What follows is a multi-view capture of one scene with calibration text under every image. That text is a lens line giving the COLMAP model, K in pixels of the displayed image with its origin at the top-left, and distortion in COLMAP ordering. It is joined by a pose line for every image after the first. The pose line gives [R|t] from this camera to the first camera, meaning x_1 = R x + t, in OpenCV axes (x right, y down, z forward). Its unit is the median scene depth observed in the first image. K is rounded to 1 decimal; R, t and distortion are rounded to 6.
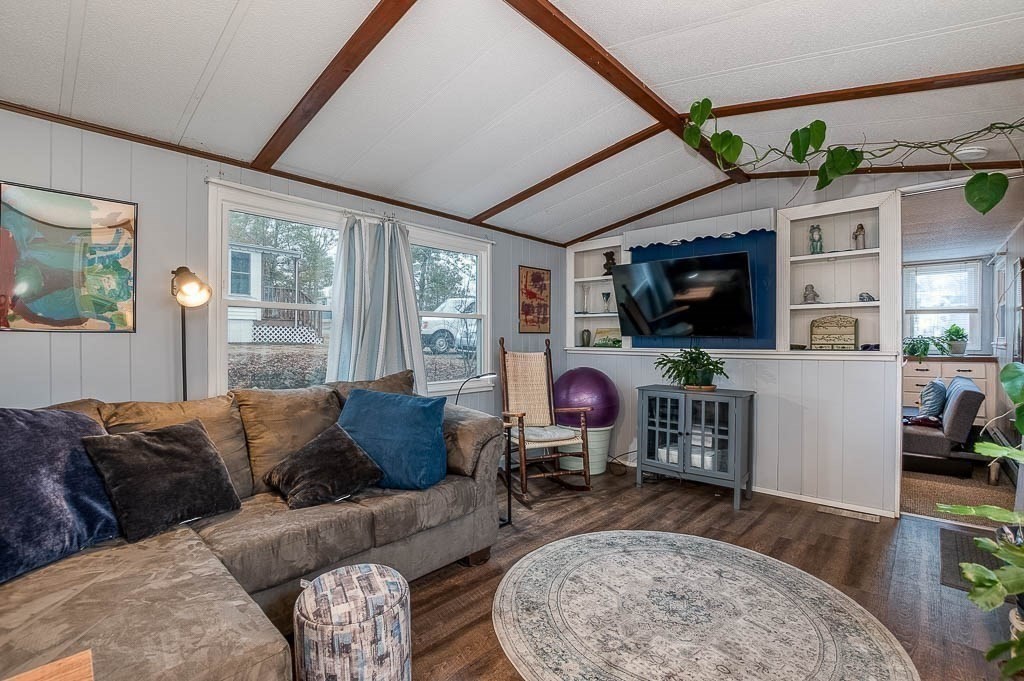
lens RADIAL K [[461.5, 0, 513.4], [0, 461.5, 328.5], [0, 0, 1]] dist [-0.028891, 0.000202]
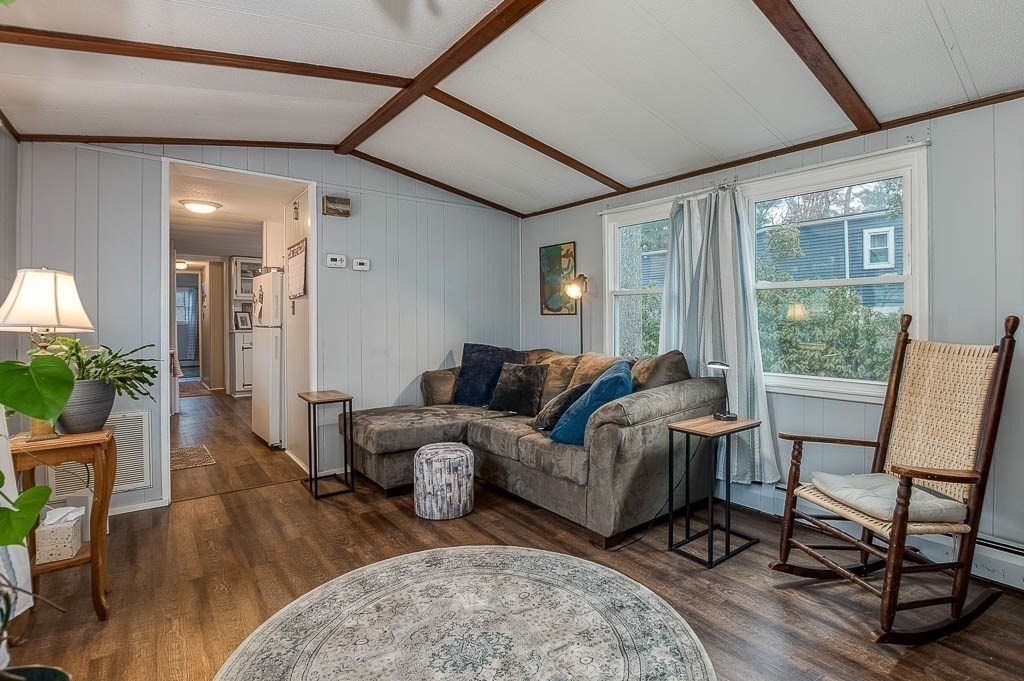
lens RADIAL K [[461.5, 0, 513.4], [0, 461.5, 328.5], [0, 0, 1]] dist [-0.028891, 0.000202]
pose [[-0.133668, 0.015115, -0.990911, 0.890720], [0.012191, 0.999833, 0.013606, 0.030247], [0.990951, -0.010261, -0.133830, 0.930748]]
